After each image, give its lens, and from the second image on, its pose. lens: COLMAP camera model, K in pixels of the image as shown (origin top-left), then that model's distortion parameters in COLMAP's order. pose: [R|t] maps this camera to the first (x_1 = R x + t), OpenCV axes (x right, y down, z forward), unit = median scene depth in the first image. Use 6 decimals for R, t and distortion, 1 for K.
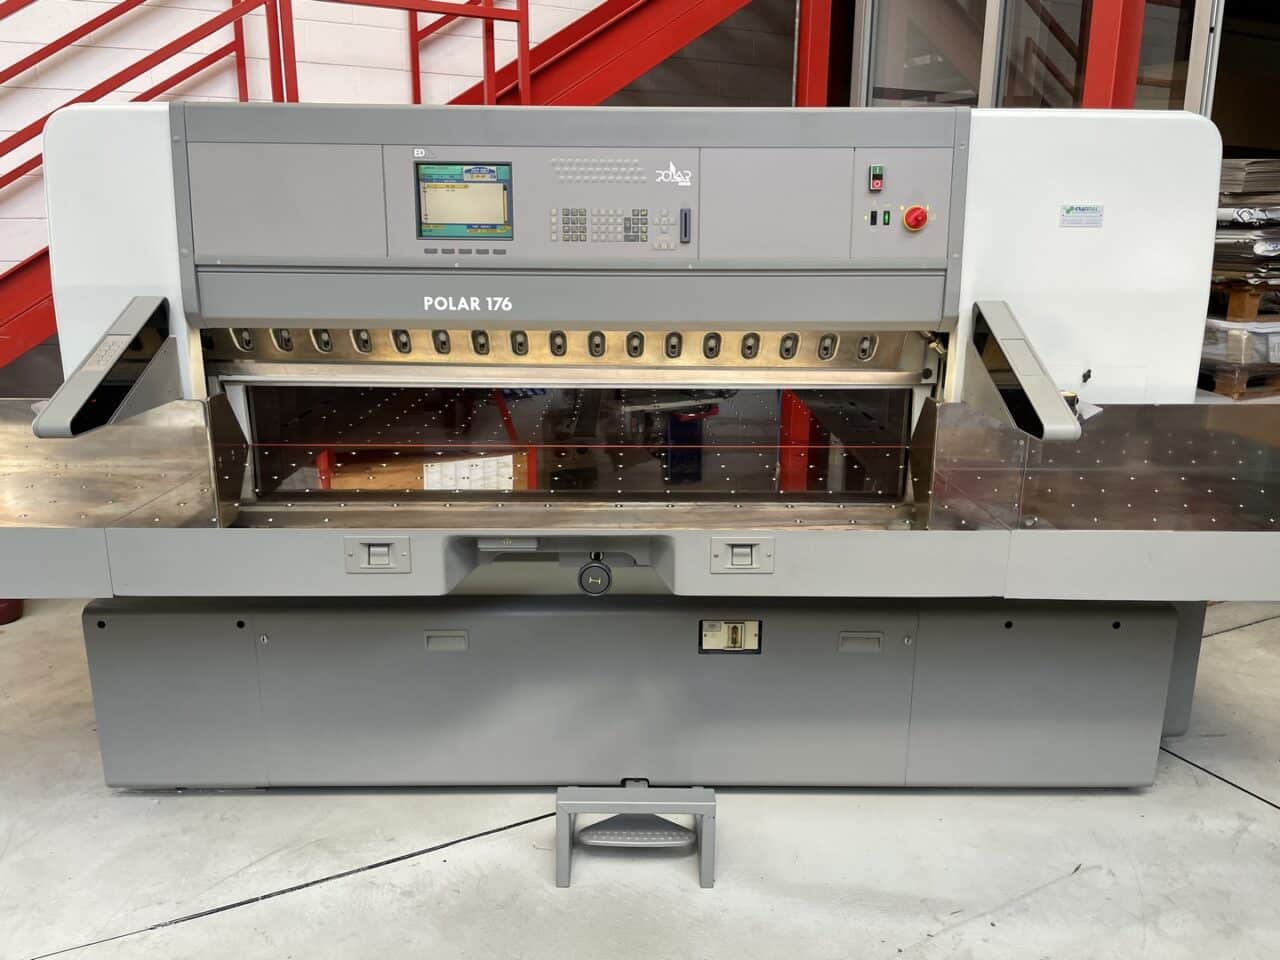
lens RADIAL K [[972.2, 0, 642.2], [0, 972.2, 472.6], [0, 0, 1]] dist [0.088150, -0.125406]
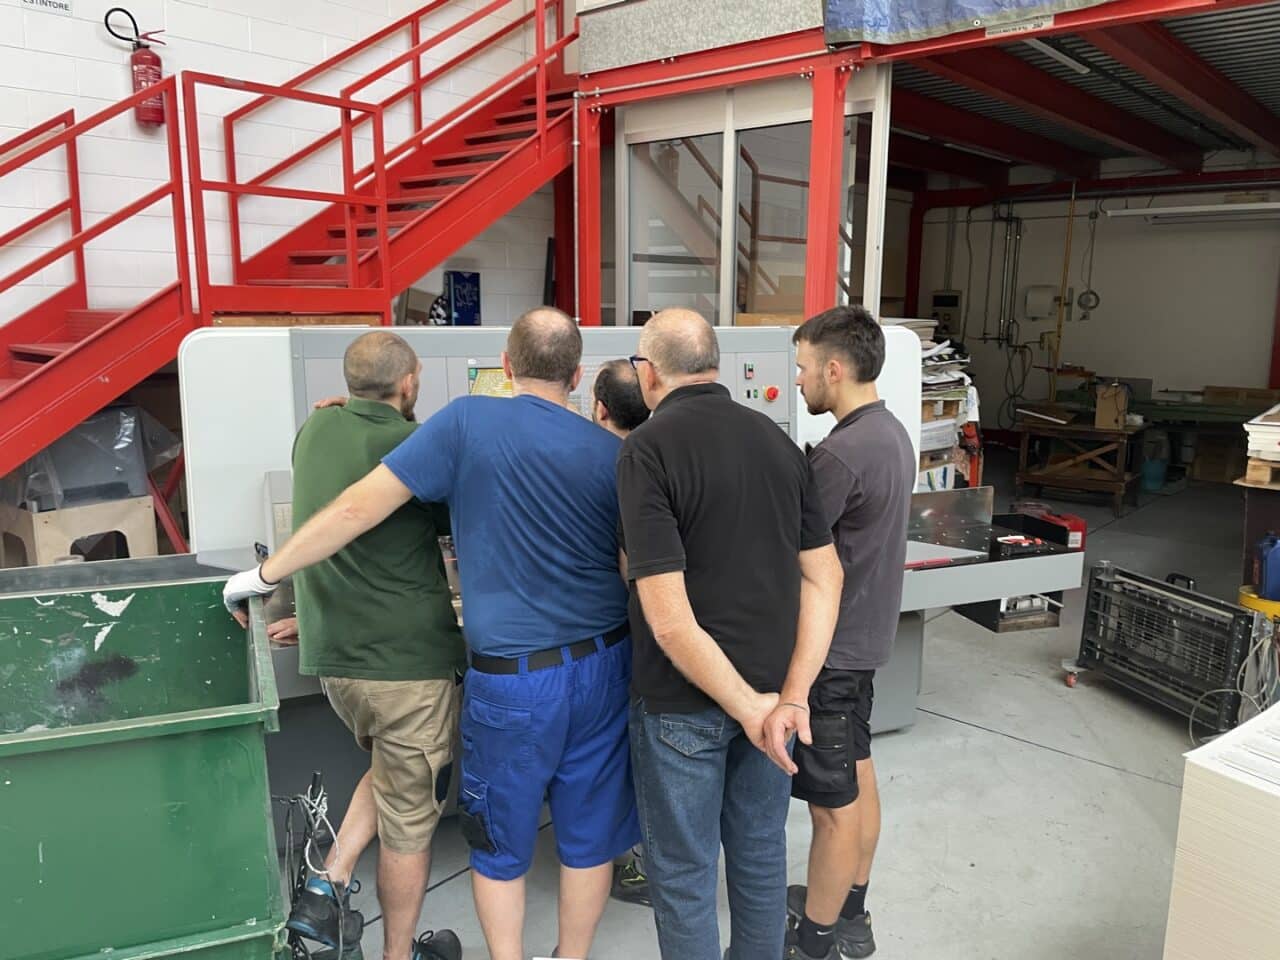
lens RADIAL K [[972.2, 0, 650.6], [0, 972.2, 478.3], [0, 0, 1]] dist [0.088150, -0.125406]
pose [[0.926622, -0.067046, 0.369968, -0.520873], [0.090165, 0.994885, -0.045532, -0.061393], [-0.365023, 0.075549, 0.927928, -0.427941]]
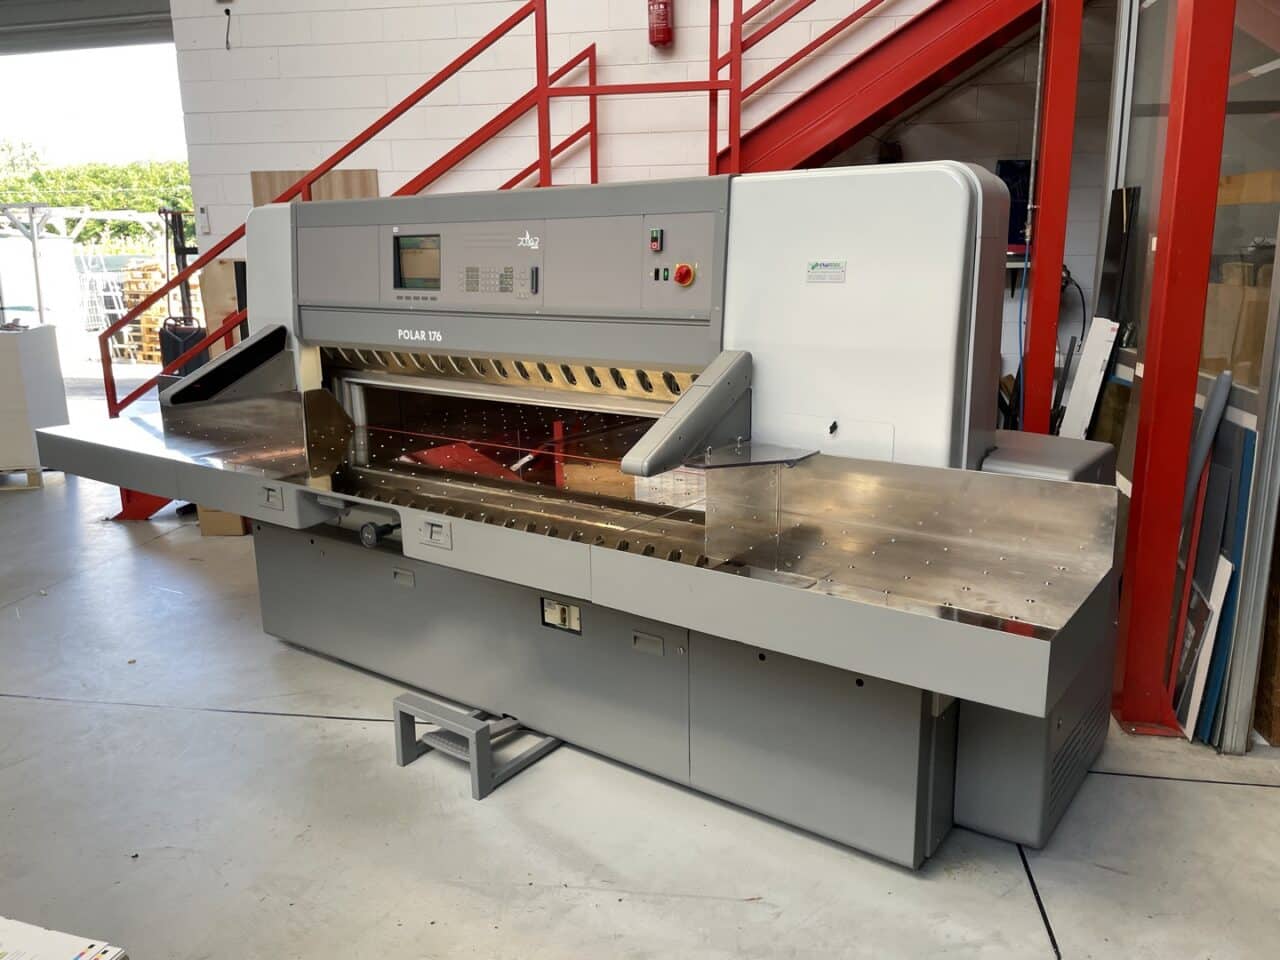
lens RADIAL K [[972.2, 0, 635.5], [0, 972.2, 471.7], [0, 0, 1]] dist [0.088150, -0.125406]
pose [[0.801391, 0.114912, -0.587000, 0.915854], [-0.127287, 0.991657, 0.020353, -0.049031], [0.584441, 0.058407, 0.809331, 0.068681]]
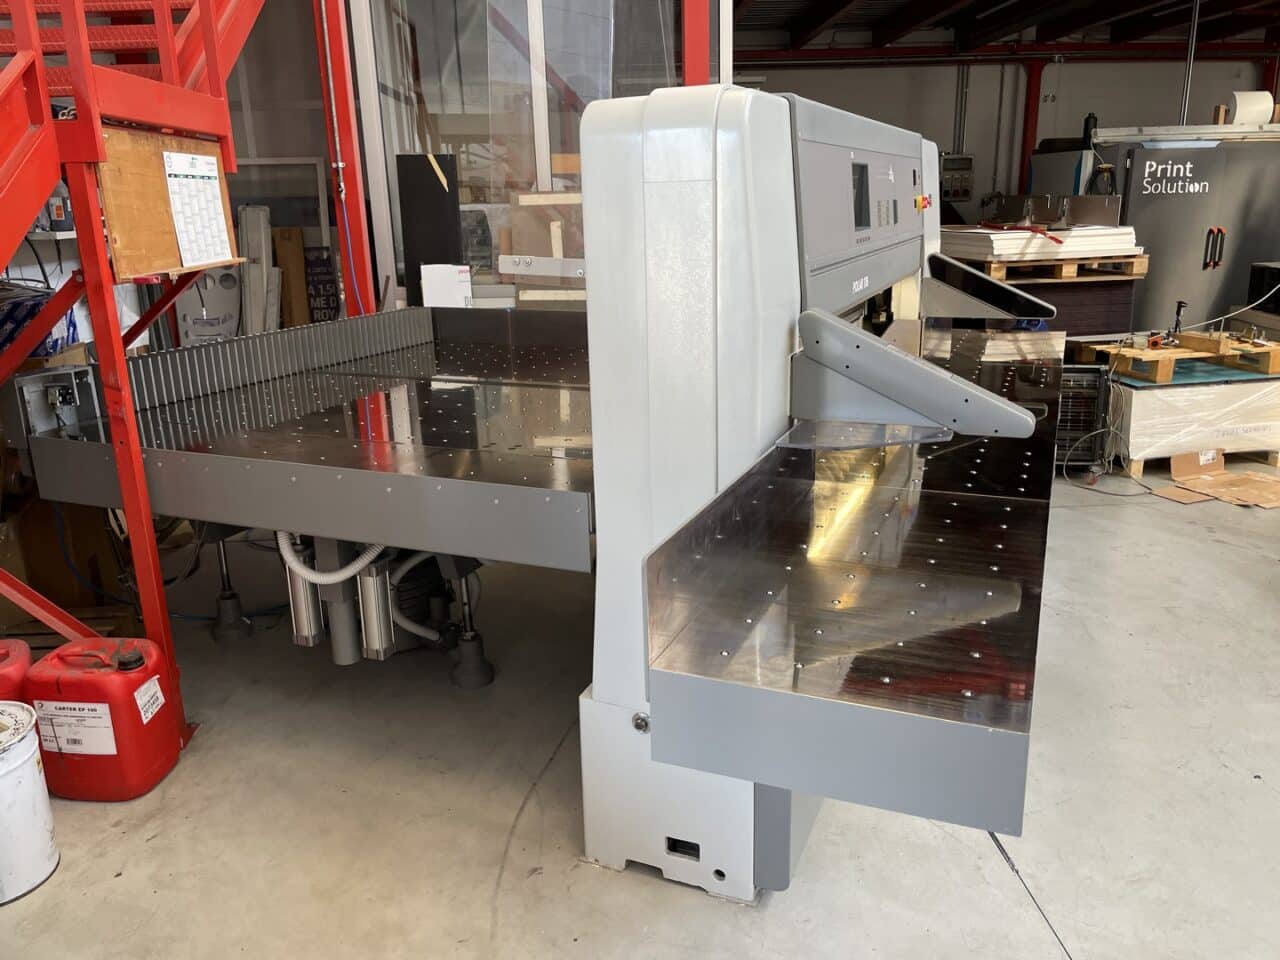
lens RADIAL K [[972.2, 0, 647.0], [0, 972.2, 470.2], [0, 0, 1]] dist [0.088150, -0.125406]
pose [[0.399382, -0.260866, 0.878887, -1.386819], [0.248787, 0.953528, 0.169967, -0.226883], [-0.882383, 0.150774, 0.445722, 0.747012]]
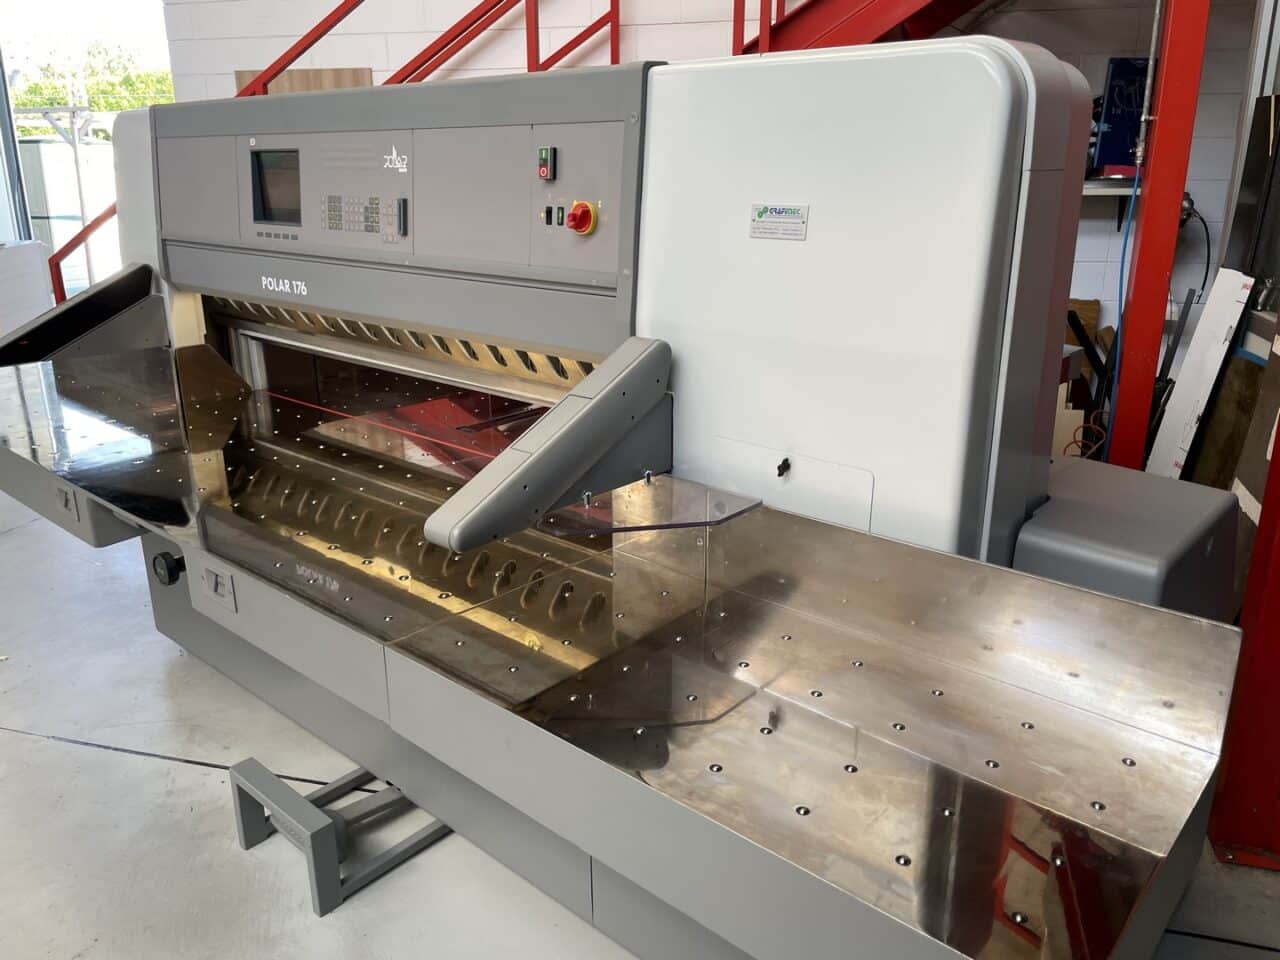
lens RADIAL K [[972.2, 0, 636.7], [0, 972.2, 466.4], [0, 0, 1]] dist [0.088150, -0.125406]
pose [[0.742402, 0.190313, -0.642356, 0.823366], [-0.155066, 0.981581, 0.111598, -0.161244], [0.651762, 0.016757, 0.758238, 0.458967]]
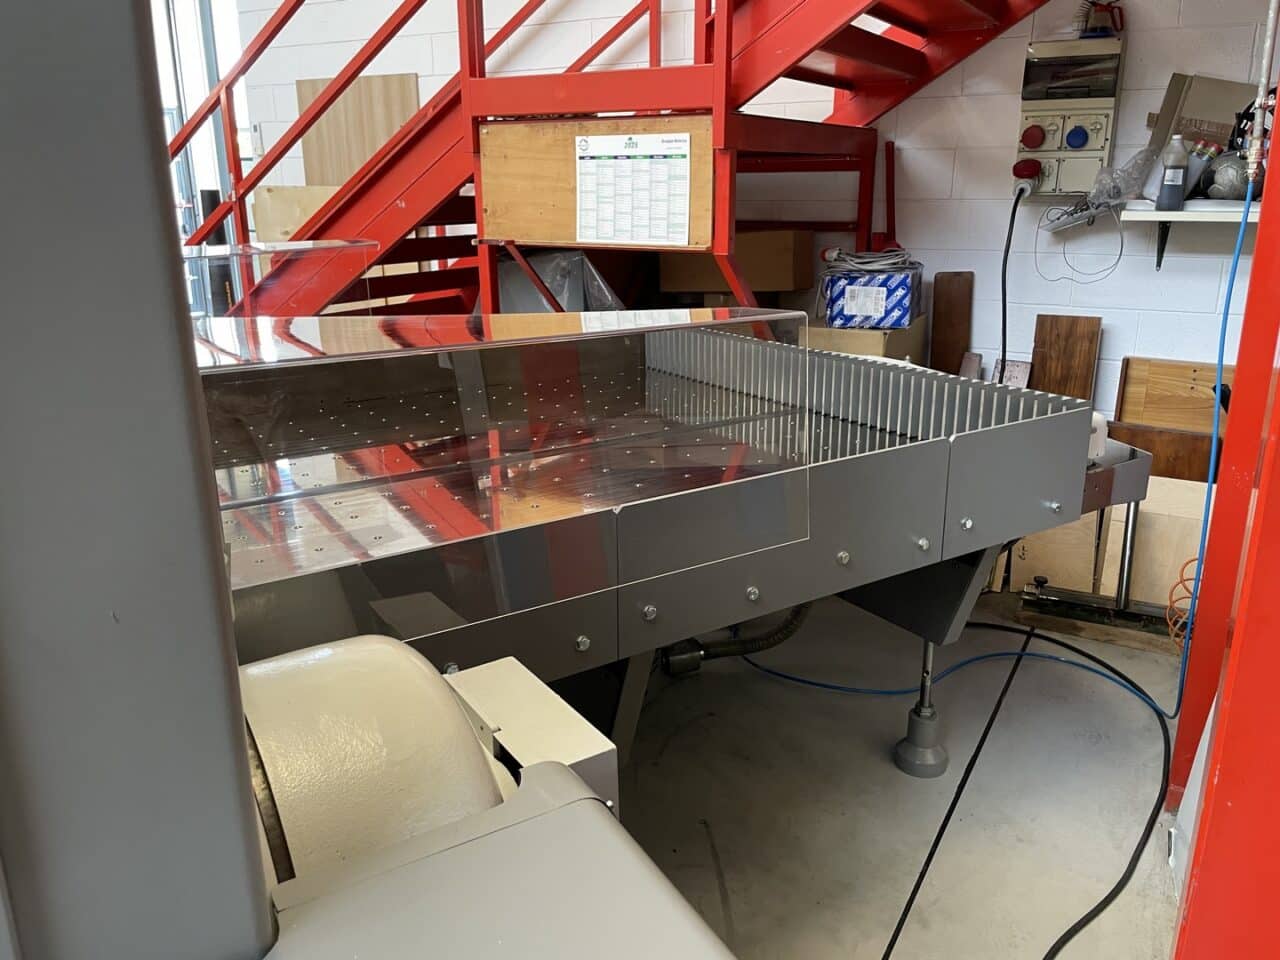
lens RADIAL K [[972.2, 0, 650.4], [0, 972.2, 468.1], [0, 0, 1]] dist [0.088150, -0.125406]
pose [[0.544202, 0.227619, -0.807486, 0.854193], [-0.198758, 0.970070, 0.139498, -0.311486], [0.815070, 0.084579, 0.573155, 1.115892]]
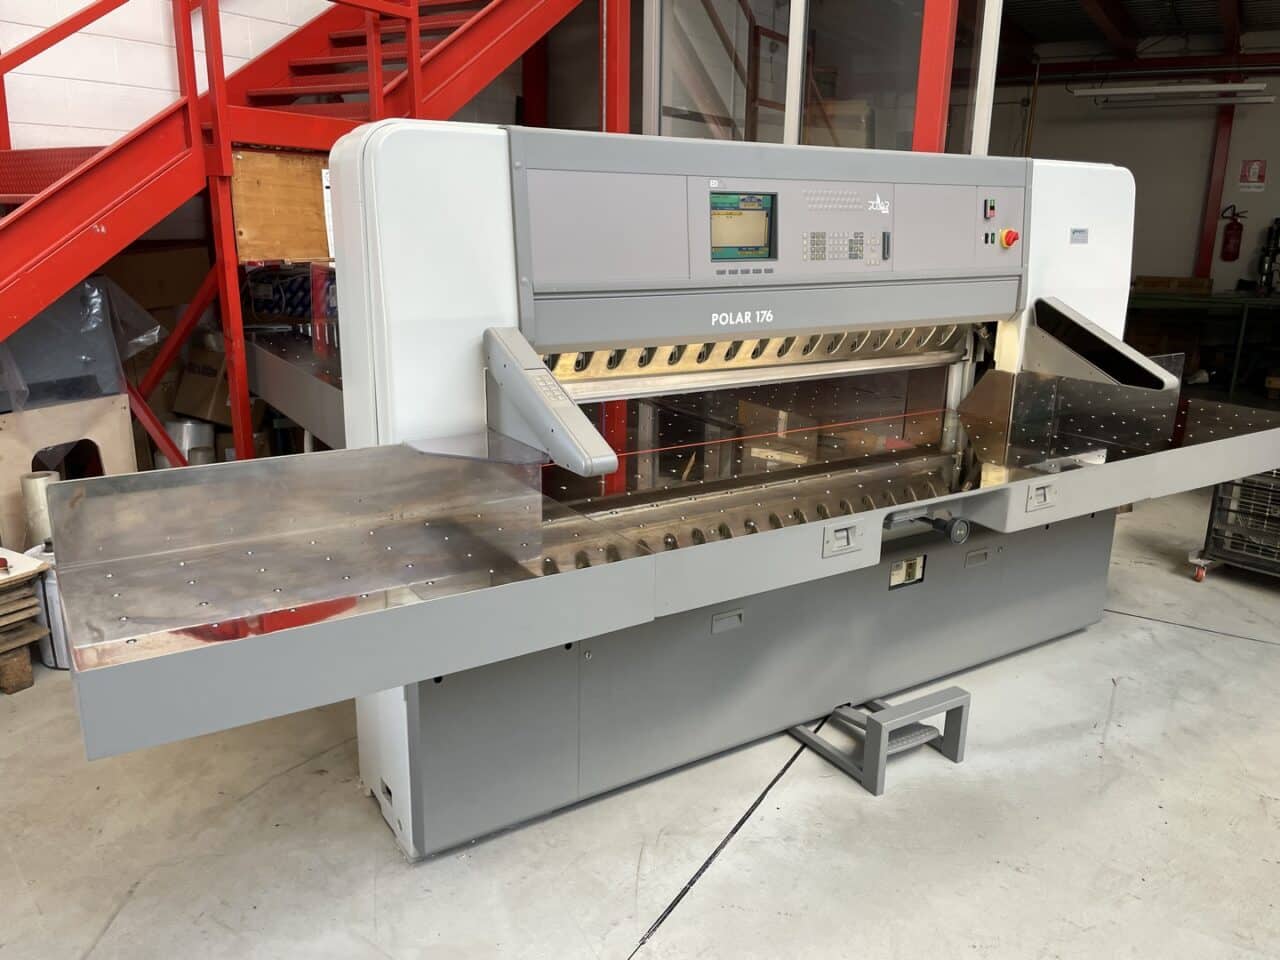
lens RADIAL K [[972.2, 0, 643.9], [0, 972.2, 468.9], [0, 0, 1]] dist [0.088150, -0.125406]
pose [[0.845627, -0.128349, 0.518113, -0.890189], [0.120434, 0.991508, 0.049057, -0.070055], [-0.520010, 0.020914, 0.853904, 0.106422]]
